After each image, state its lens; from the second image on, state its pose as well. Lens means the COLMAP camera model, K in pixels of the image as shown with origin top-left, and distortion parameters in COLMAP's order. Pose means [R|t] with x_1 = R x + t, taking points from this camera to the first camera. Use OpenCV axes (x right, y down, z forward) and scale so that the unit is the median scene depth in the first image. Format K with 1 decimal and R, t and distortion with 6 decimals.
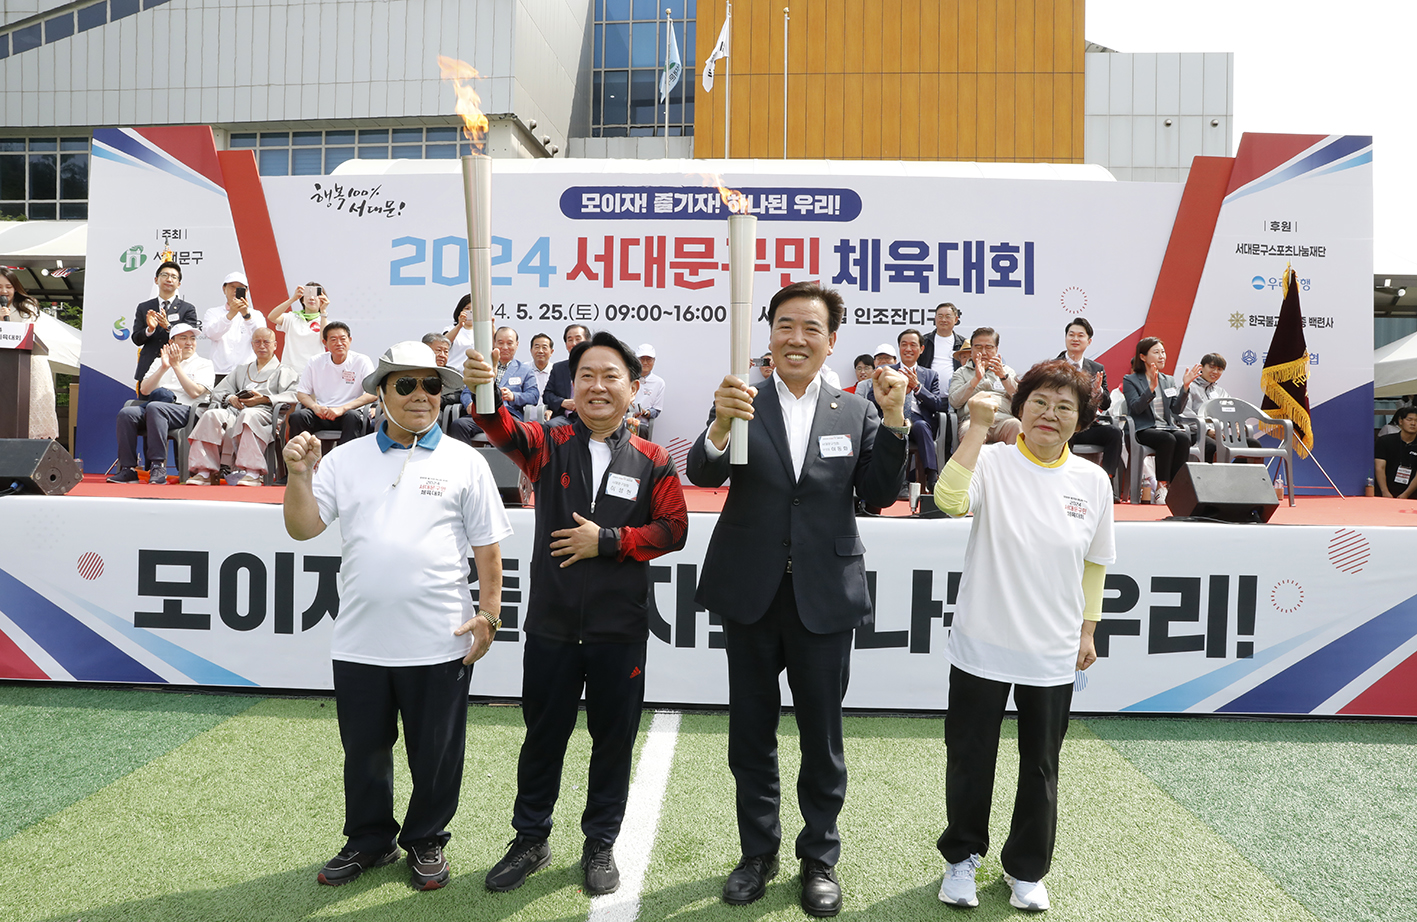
lens RADIAL K [[976.1, 0, 702.0], [0, 976.1, 457.3], [0, 0, 1]] dist [-0.097930, 0.056234]
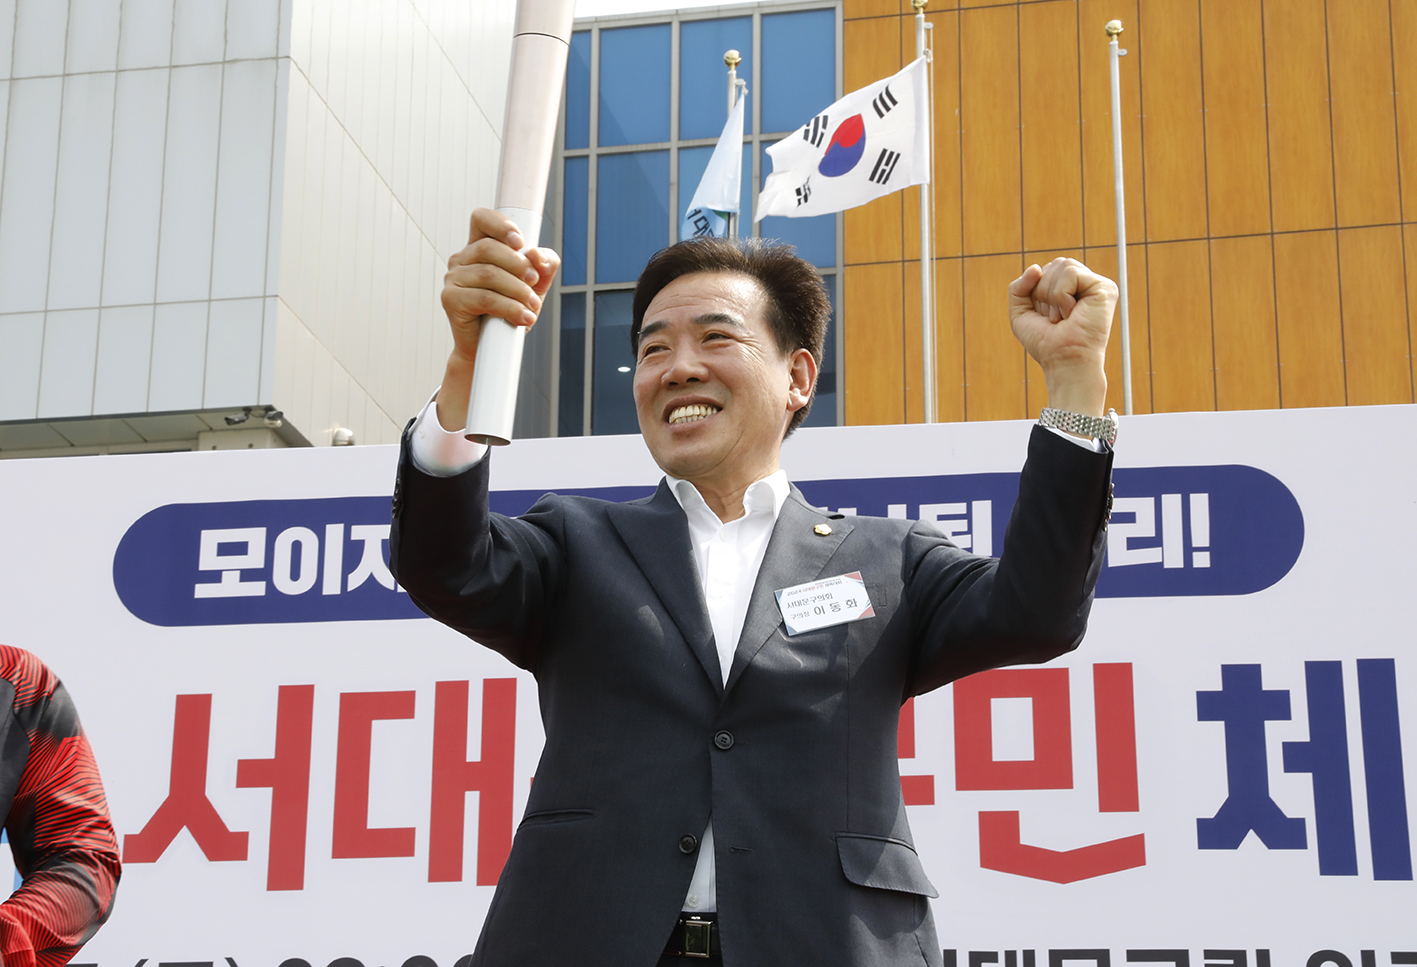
lens RADIAL K [[2940.0, 0, 662.0], [0, 2940.0, 505.2], [0, 0, 1]] dist [0.216780, 0.000000]
pose [[0.992705, -0.039375, -0.113955, 0.089020], [-0.000497, 0.943823, -0.330451, -0.017650], [0.120565, 0.328097, 0.936919, 0.273416]]
